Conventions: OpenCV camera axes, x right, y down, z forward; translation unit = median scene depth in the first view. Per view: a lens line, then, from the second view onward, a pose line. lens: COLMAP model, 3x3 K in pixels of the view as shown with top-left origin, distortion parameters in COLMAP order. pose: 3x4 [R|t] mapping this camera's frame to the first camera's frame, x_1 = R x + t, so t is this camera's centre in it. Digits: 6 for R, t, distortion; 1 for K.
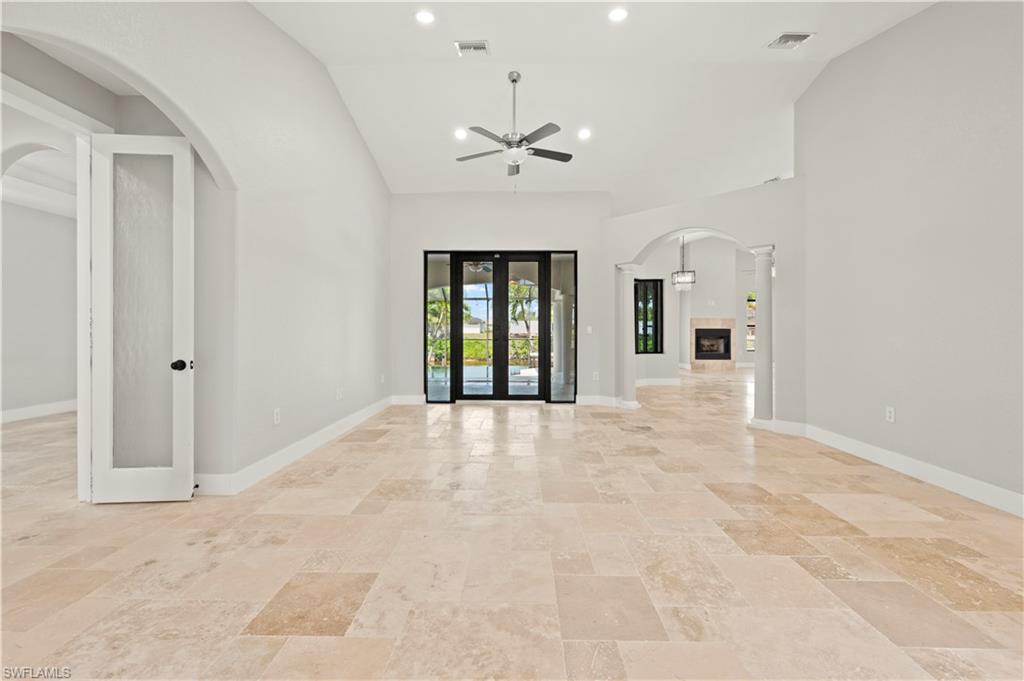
lens RADIAL K [[421.6, 0, 512.5], [0, 421.6, 329.7], [0, 0, 1]] dist [0.001374, 0.000394]
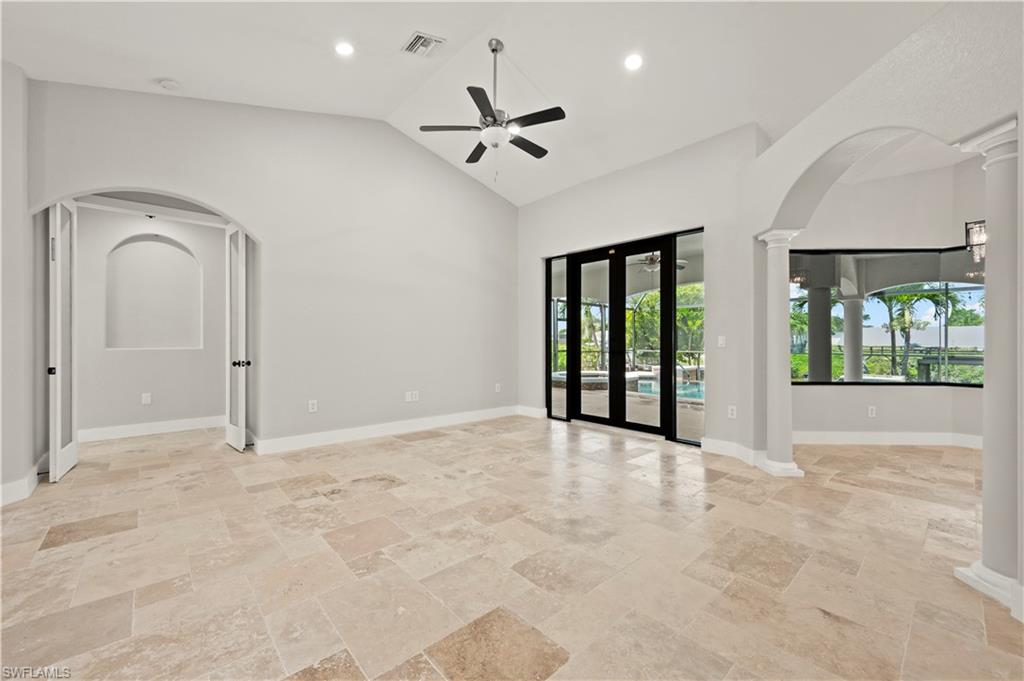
lens RADIAL K [[414.9, 0, 512.0], [0, 414.9, 340.5], [0, 0, 1]] dist [0.002488, 0.000625]
pose [[0.667831, 0.001500, -0.744311, 0.837637], [0.000212, 0.999998, 0.002205, -0.004660], [0.744313, -0.001630, 0.667829, 0.593327]]
